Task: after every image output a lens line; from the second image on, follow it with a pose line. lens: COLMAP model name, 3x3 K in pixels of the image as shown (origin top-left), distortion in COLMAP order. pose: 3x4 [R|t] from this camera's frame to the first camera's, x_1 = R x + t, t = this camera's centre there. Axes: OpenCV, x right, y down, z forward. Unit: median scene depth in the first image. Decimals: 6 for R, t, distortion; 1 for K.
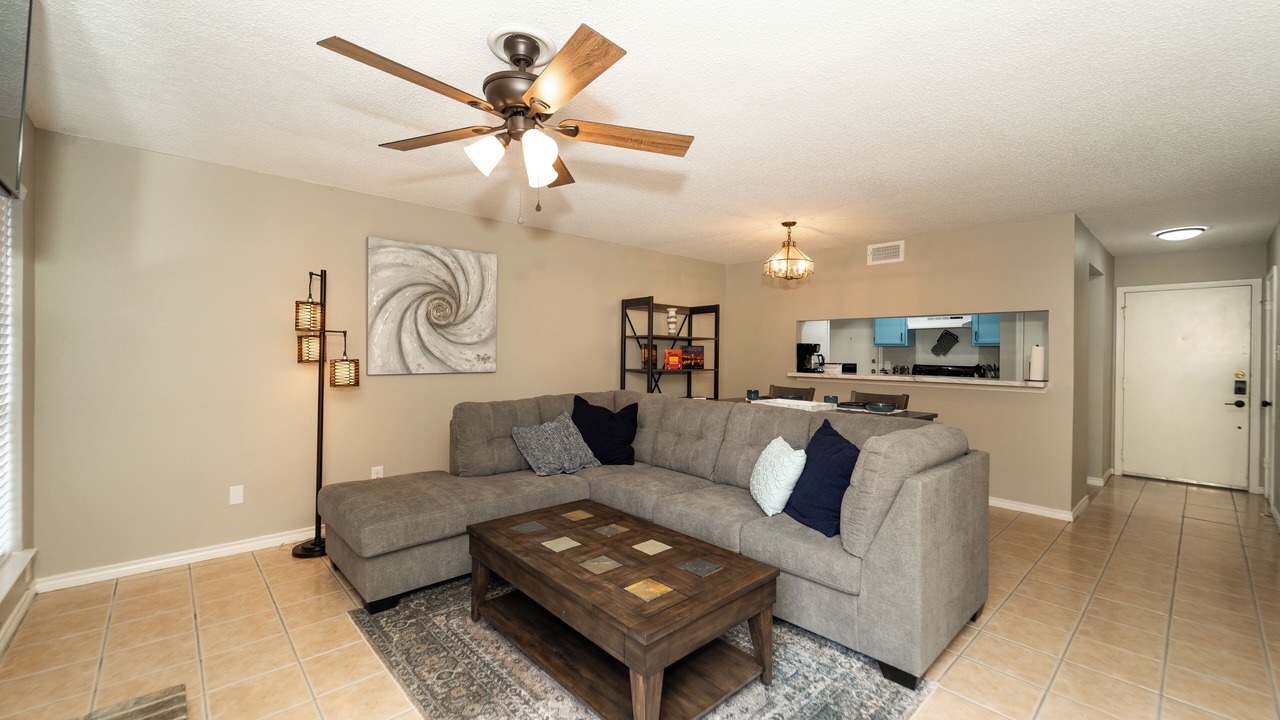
lens RADIAL K [[516.2, 0, 643.4], [0, 516.2, 356.5], [0, 0, 1]] dist [0.000912, -0.001912]
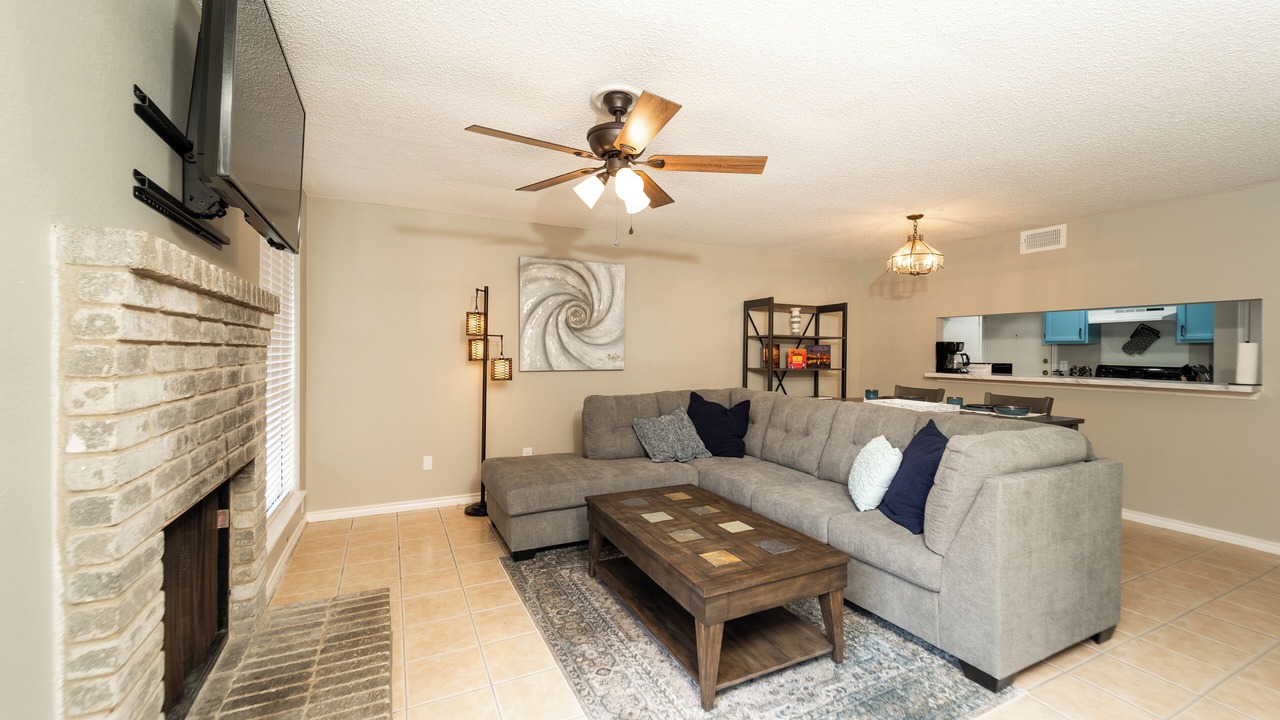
lens RADIAL K [[516.2, 0, 642.1], [0, 516.2, 356.9], [0, 0, 1]] dist [0.000912, -0.001912]
pose [[0.958123, -0.000386, -0.286357, 0.117544], [0.000769, 0.999999, 0.001227, 0.001440], [0.286356, -0.001395, 0.958122, -0.102446]]
